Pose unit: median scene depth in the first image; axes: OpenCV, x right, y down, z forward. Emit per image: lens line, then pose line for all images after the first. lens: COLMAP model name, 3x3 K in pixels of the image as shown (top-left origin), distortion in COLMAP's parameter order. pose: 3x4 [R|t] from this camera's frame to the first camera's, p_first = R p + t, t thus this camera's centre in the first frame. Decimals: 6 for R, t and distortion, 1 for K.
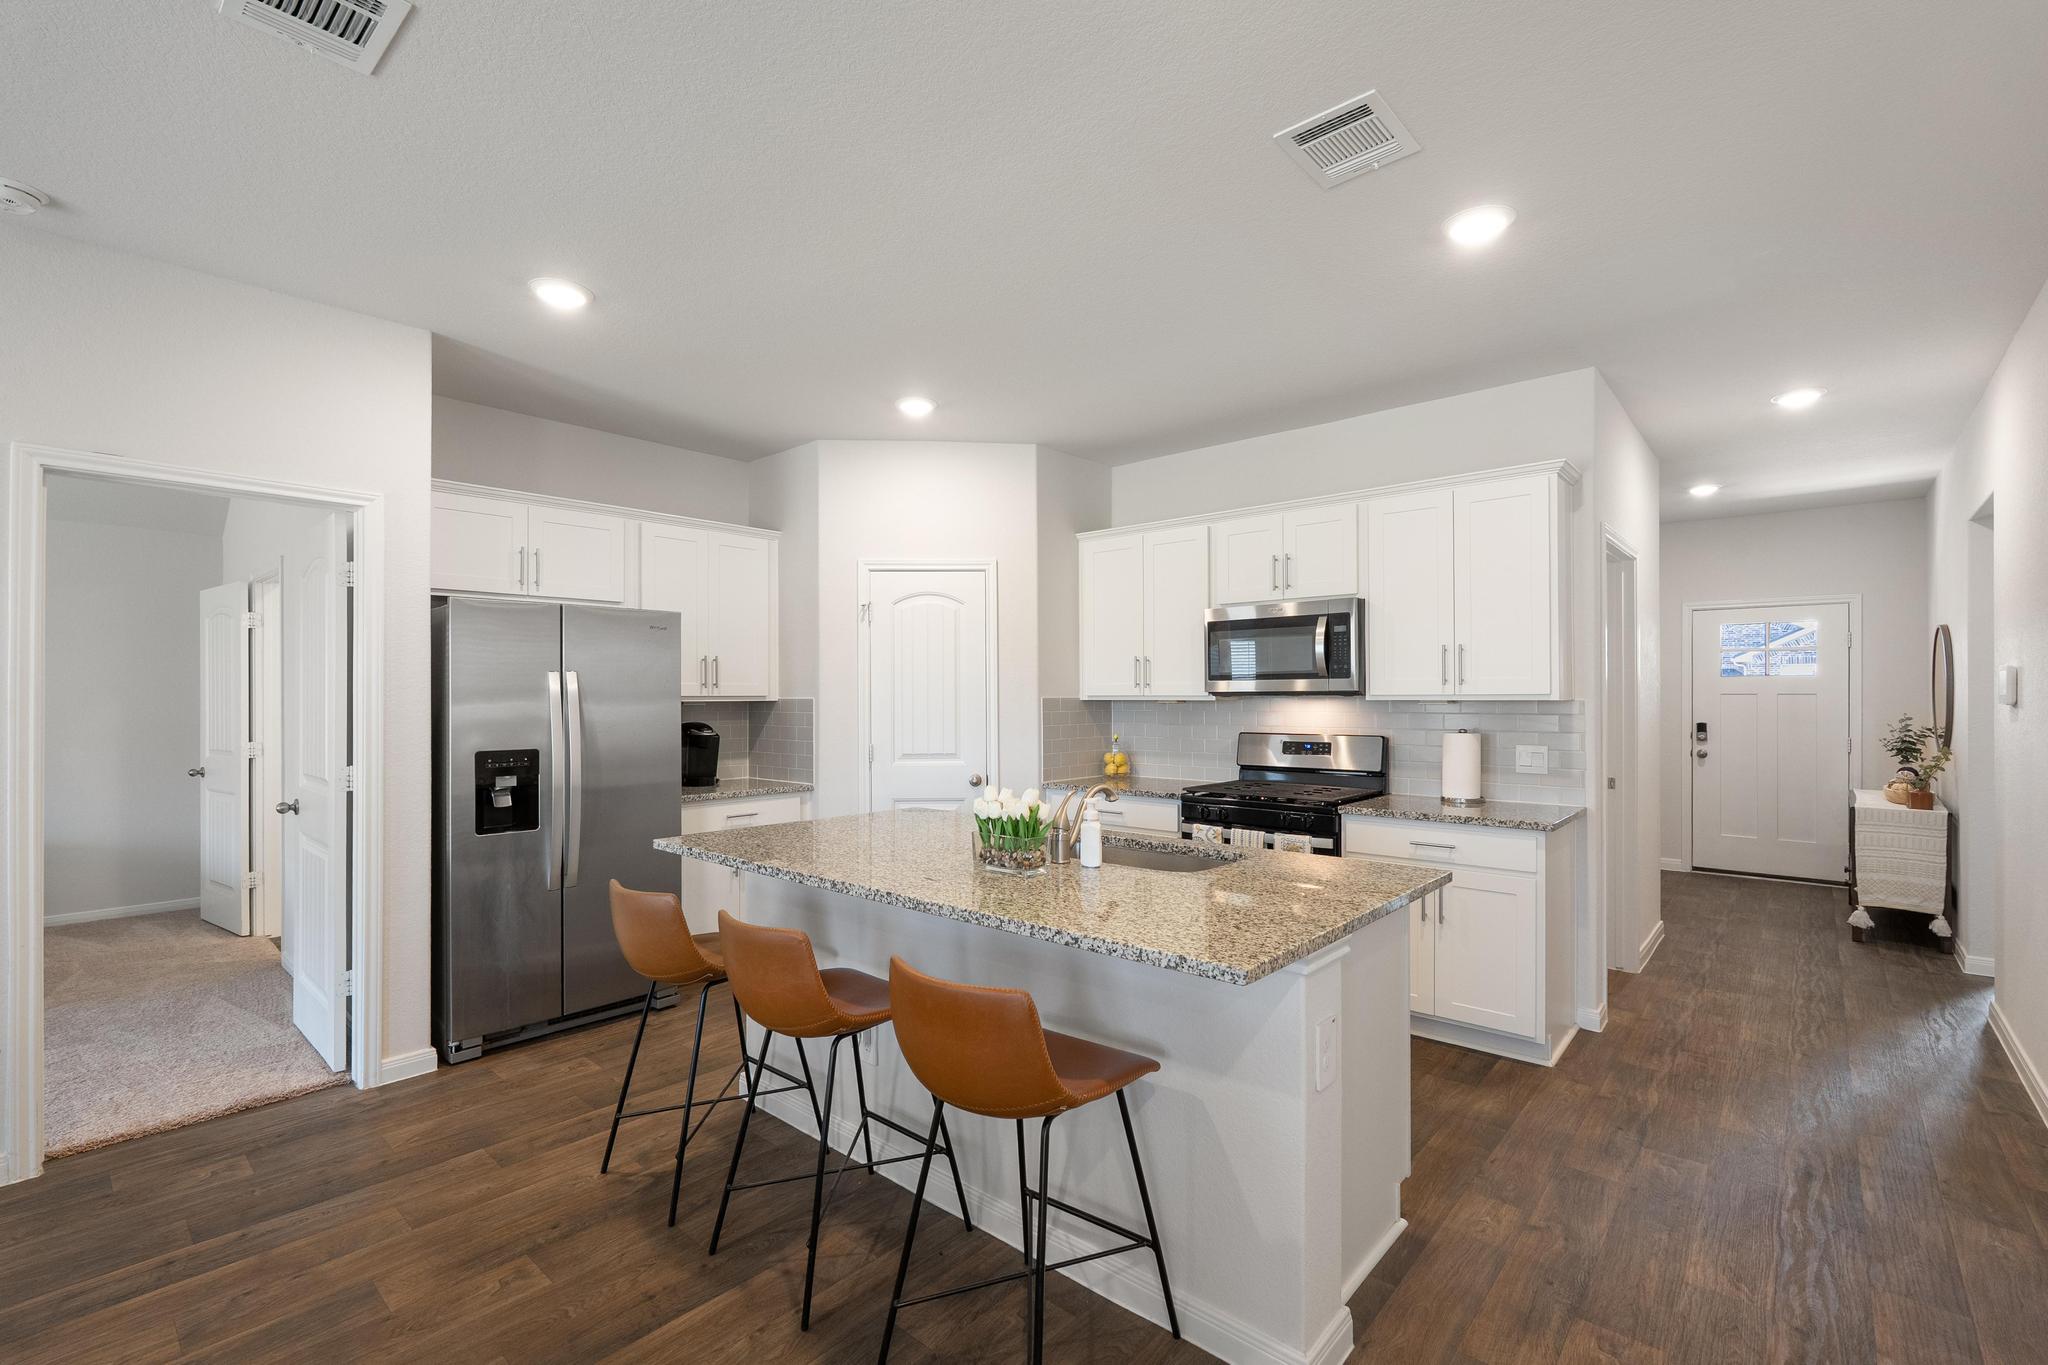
lens RADIAL K [[891.3, 0, 1022.3], [0, 891.3, 687.6], [0, 0, 1]] dist [-0.001676, -0.000338]
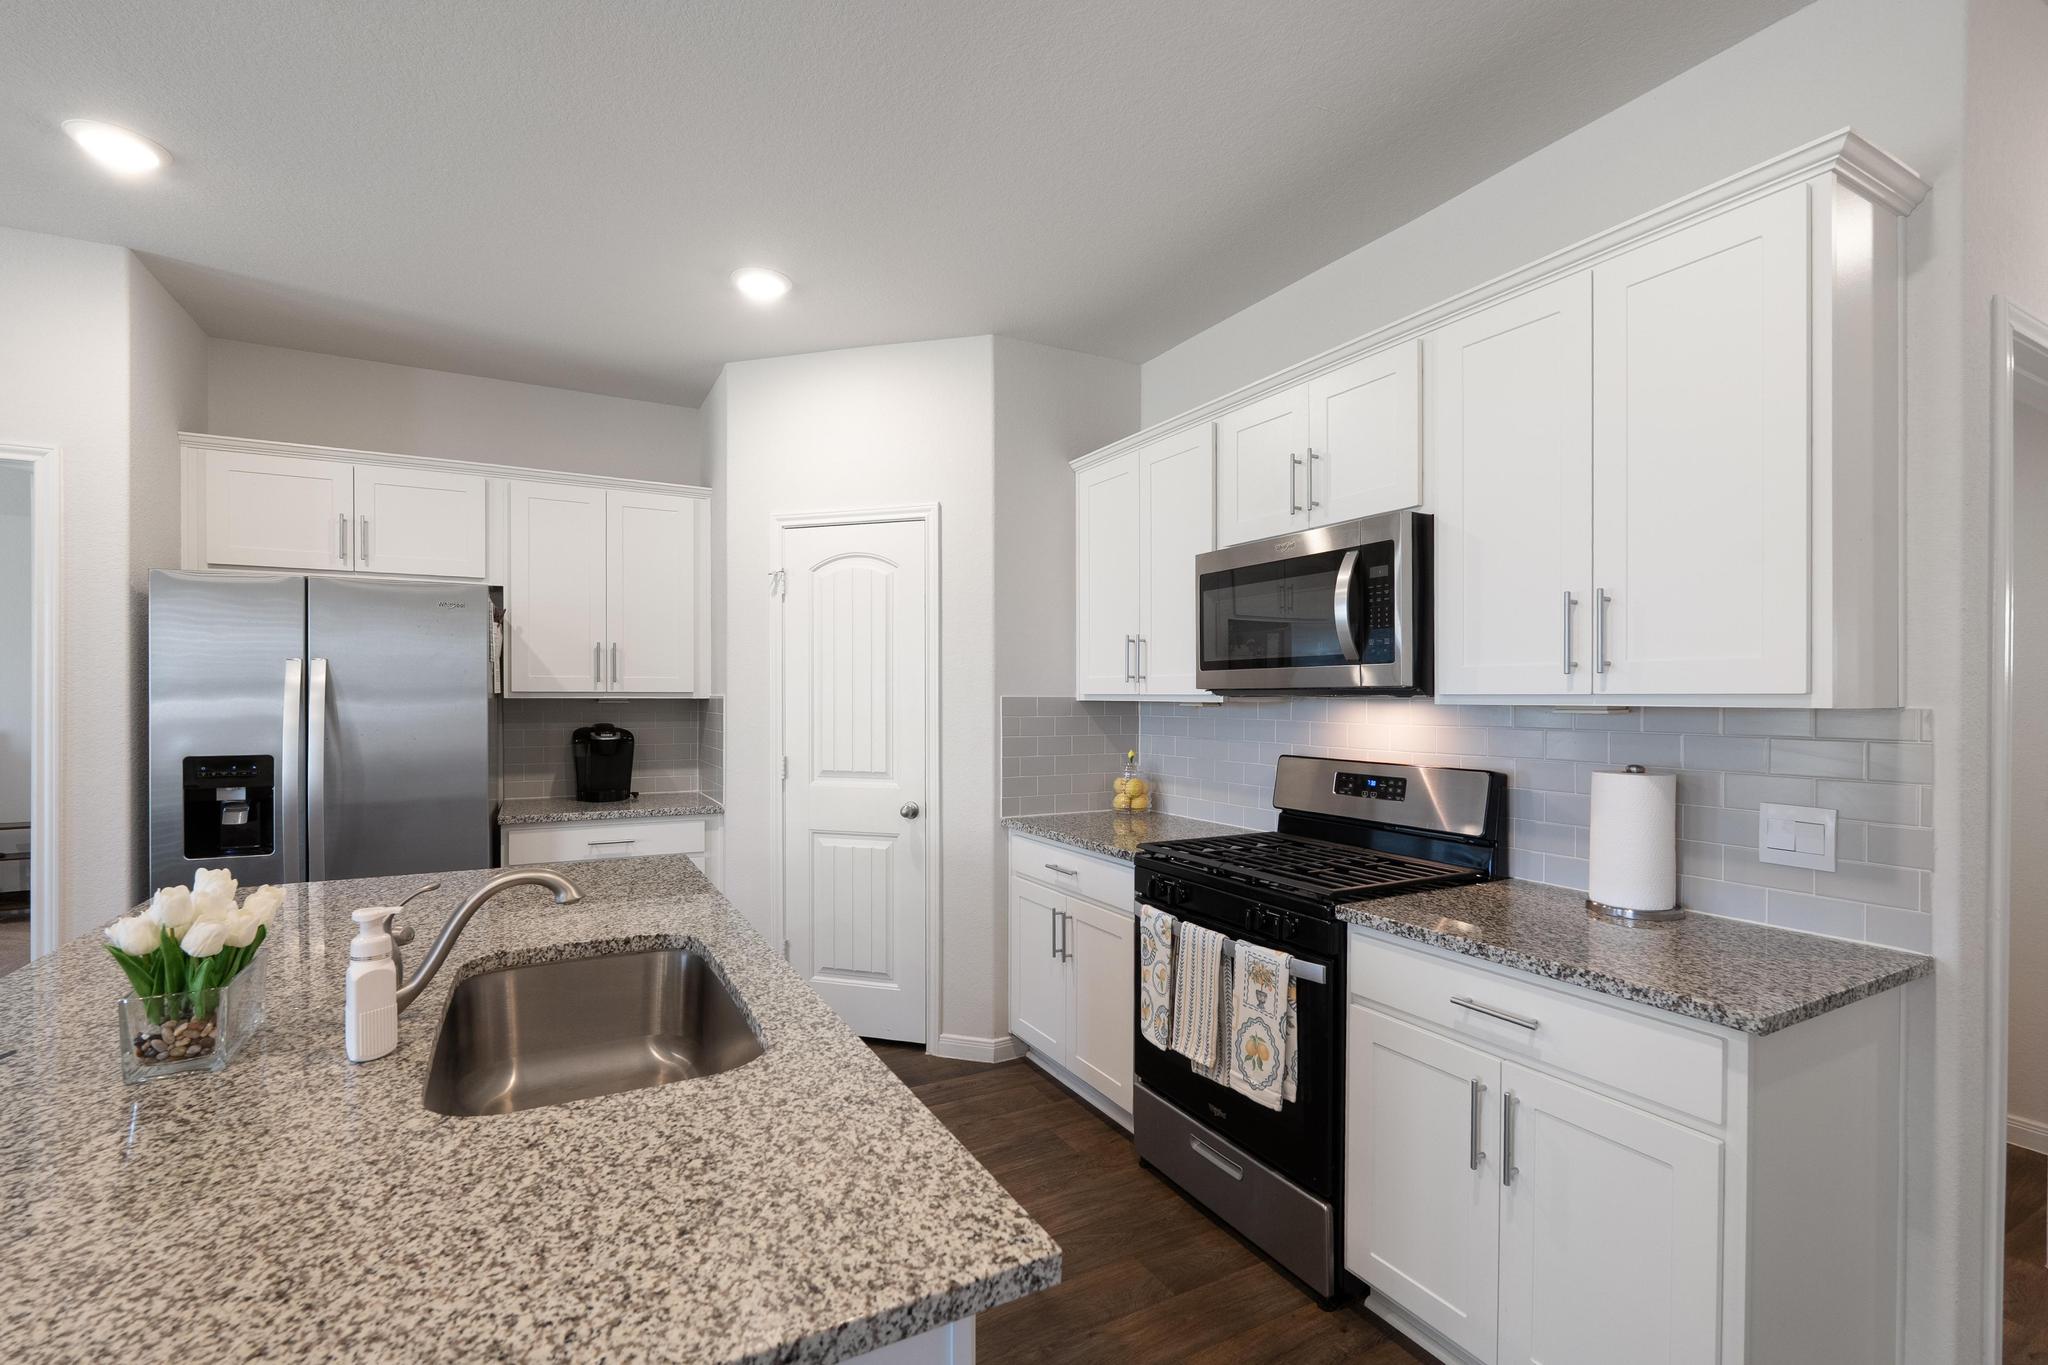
lens RADIAL K [[901.1, 0, 1028.9], [0, 901.1, 695.8], [0, 0, 1]] dist [-0.000446, 0.000167]
pose [[0.943010, 0.005915, -0.332713, 0.328110], [-0.003171, 0.999956, 0.008791, 0.005105], [0.332750, -0.007235, 0.942987, 0.399343]]
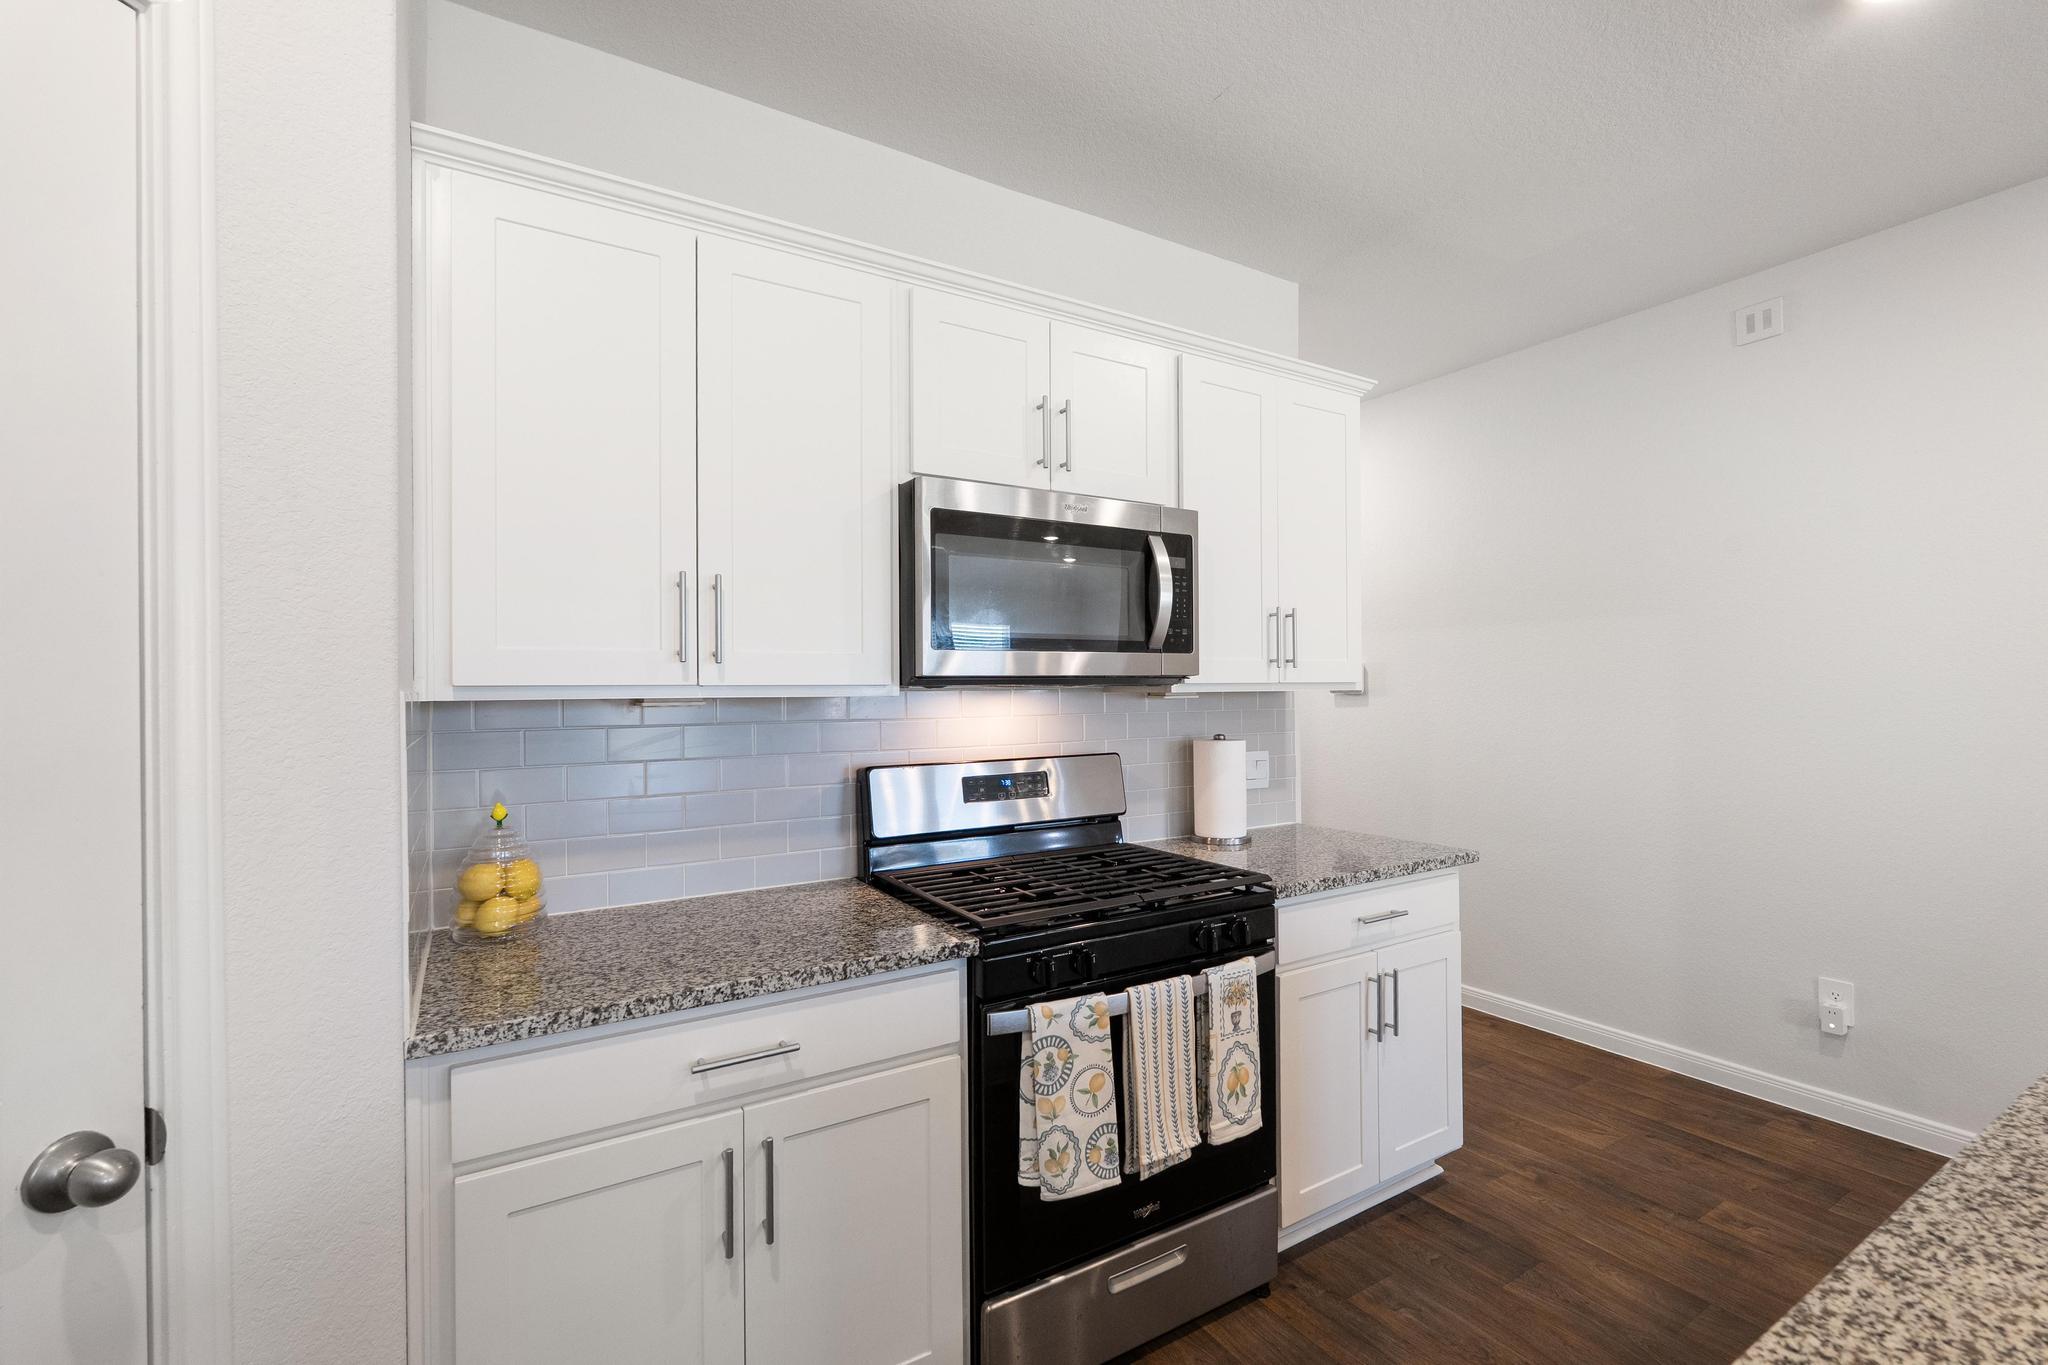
lens RADIAL K [[898.6, 0, 1036.1], [0, 898.6, 683.9], [0, 0, 1]] dist [-0.000708, -0.000284]
pose [[0.280628, 0.005741, 0.959799, -0.194637], [-0.001503, 0.999984, -0.005542, 0.011783], [-0.959815, 0.000113, 0.280632, 0.899999]]
